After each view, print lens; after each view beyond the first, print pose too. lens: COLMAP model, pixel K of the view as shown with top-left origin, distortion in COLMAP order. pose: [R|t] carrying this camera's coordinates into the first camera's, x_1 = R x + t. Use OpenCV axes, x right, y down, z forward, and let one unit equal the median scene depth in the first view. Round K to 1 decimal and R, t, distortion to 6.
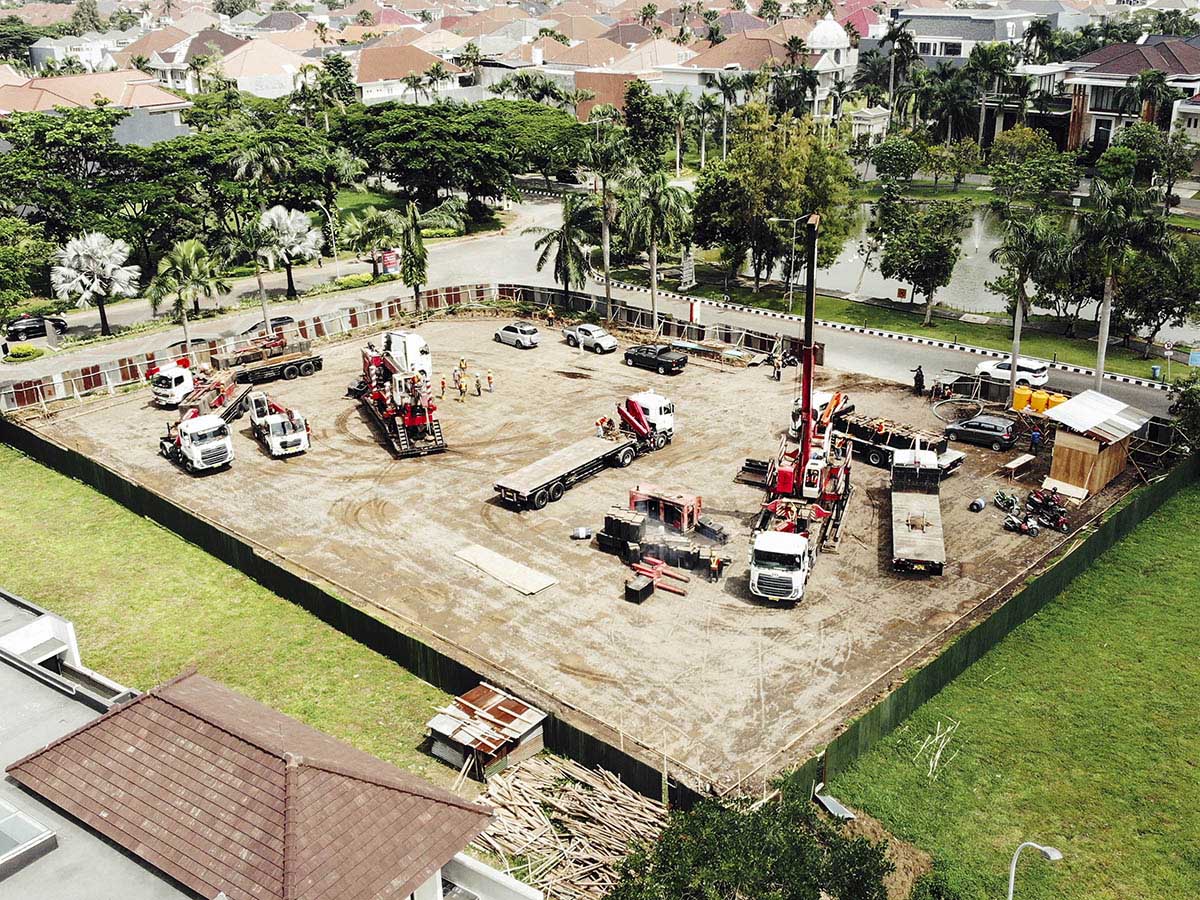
lens RADIAL K [[1122.4, 0, 600.0], [0, 1122.4, 450.0], [0, 0, 1]] dist [0.247983, -0.638378]
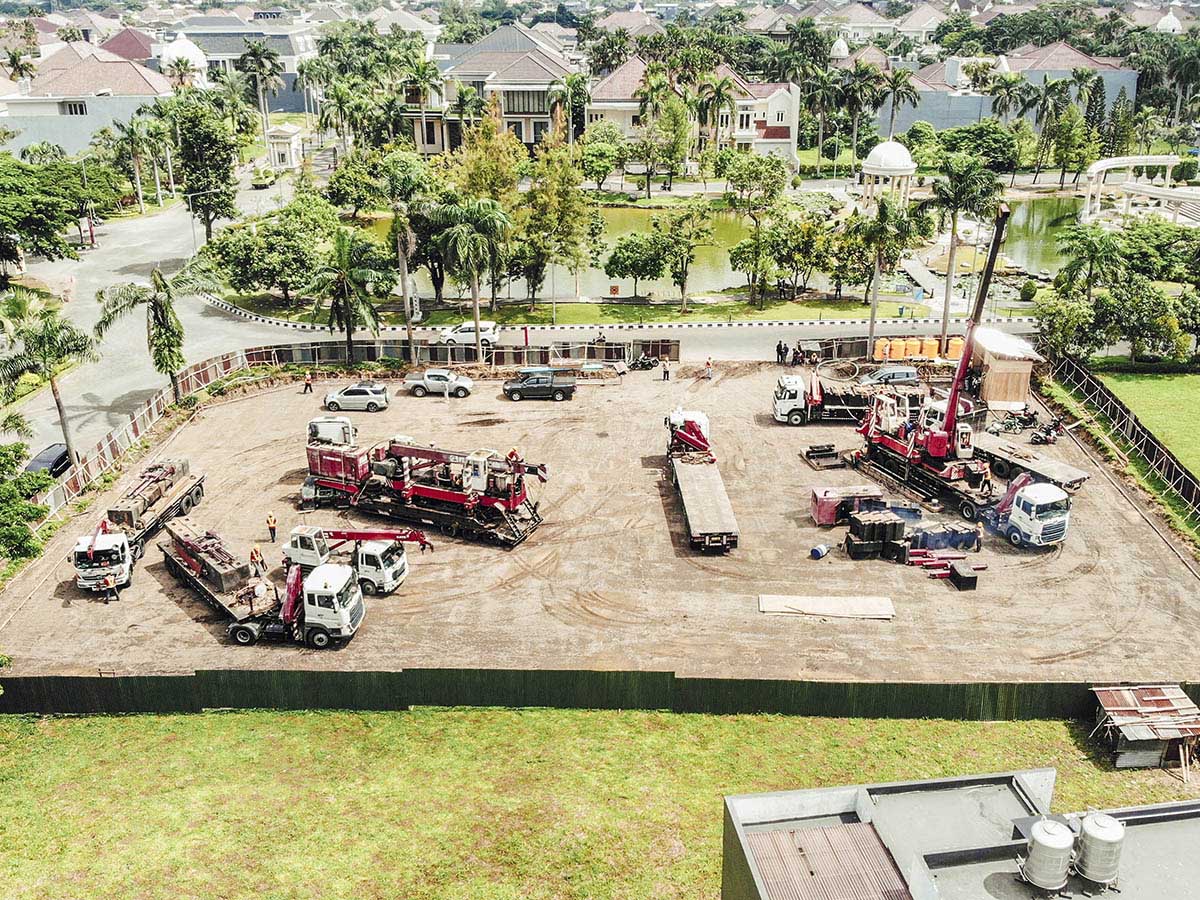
lens RADIAL K [[1122.4, 0, 600.0], [0, 1122.4, 450.0], [0, 0, 1]] dist [0.247983, -0.638378]
pose [[0.753973, -0.238533, 0.612068, -0.473250], [0.248167, 0.966126, 0.070812, -0.080784], [-0.608225, 0.098505, 0.787629, 0.226247]]
